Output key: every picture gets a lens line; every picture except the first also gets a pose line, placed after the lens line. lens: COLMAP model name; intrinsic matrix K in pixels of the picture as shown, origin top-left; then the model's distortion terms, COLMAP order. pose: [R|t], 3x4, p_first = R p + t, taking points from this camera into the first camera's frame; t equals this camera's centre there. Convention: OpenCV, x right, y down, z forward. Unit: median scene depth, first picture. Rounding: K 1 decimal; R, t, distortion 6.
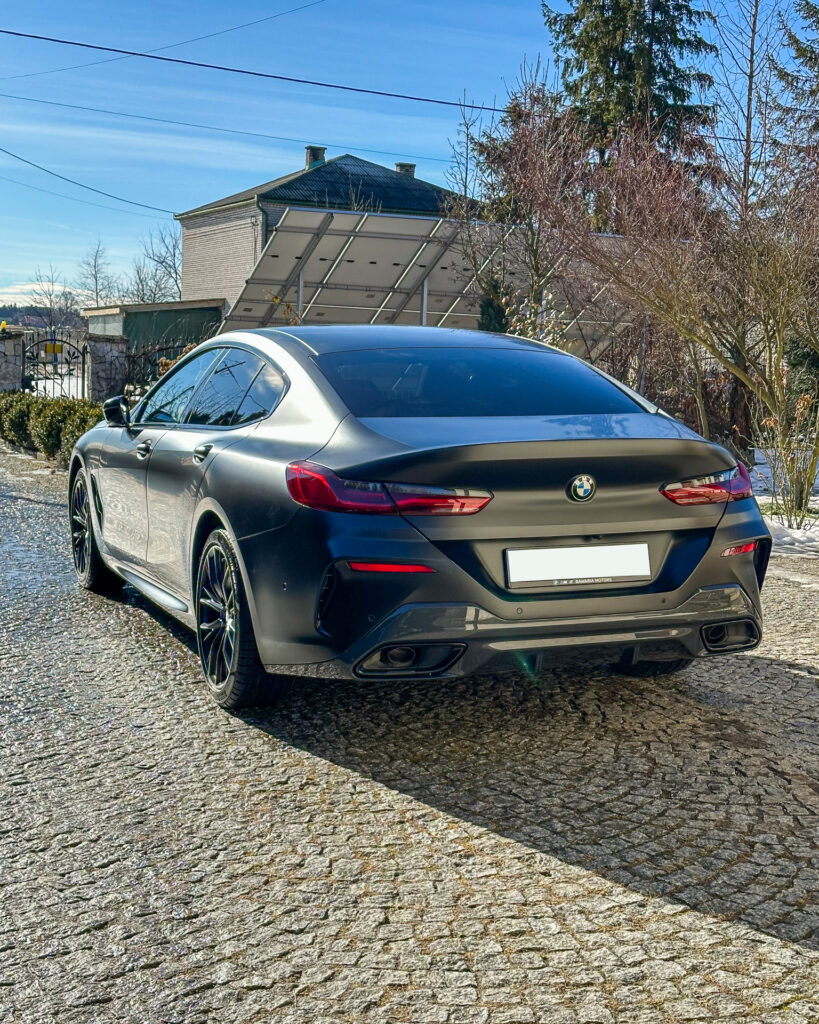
lens RADIAL K [[1590.2, 0, 405.4], [0, 1590.2, 506.3], [0, 0, 1]] dist [0.188064, -0.368547]
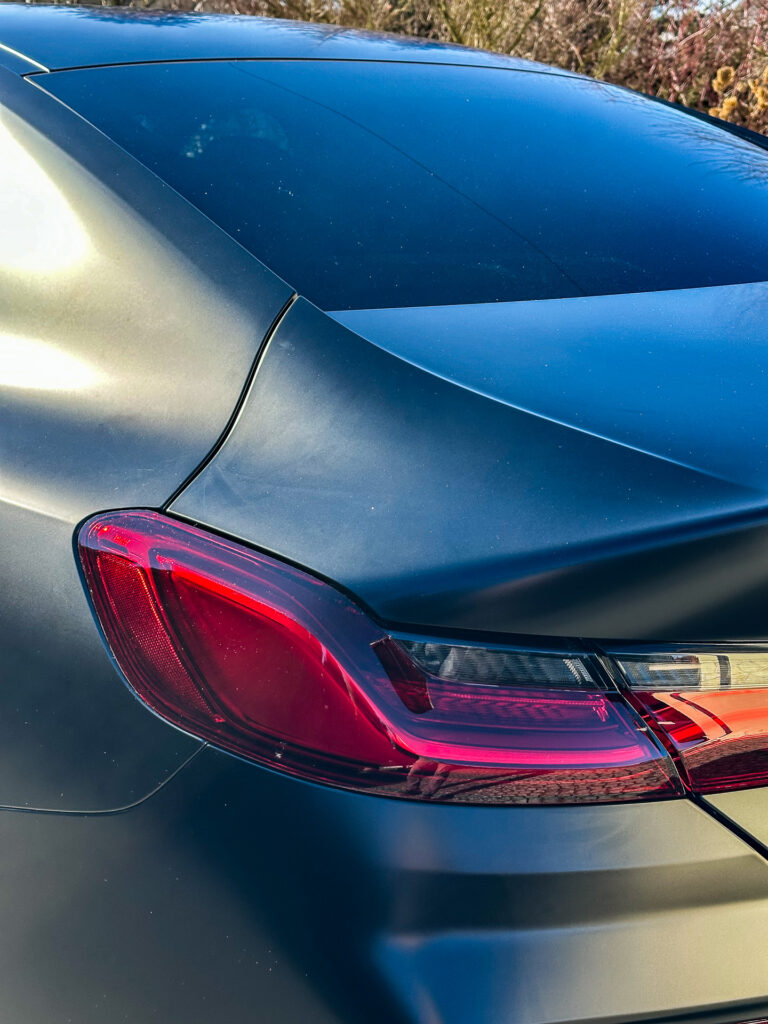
lens RADIAL K [[1618.6, 0, 384.2], [0, 1618.6, 512.1], [0, 0, 1]] dist [-0.002280, -0.041989]
pose [[0.947923, -0.050078, 0.314537, -0.032877], [0.004343, 0.989503, 0.144449, -0.019280], [-0.318469, -0.135561, 0.938190, 0.234363]]
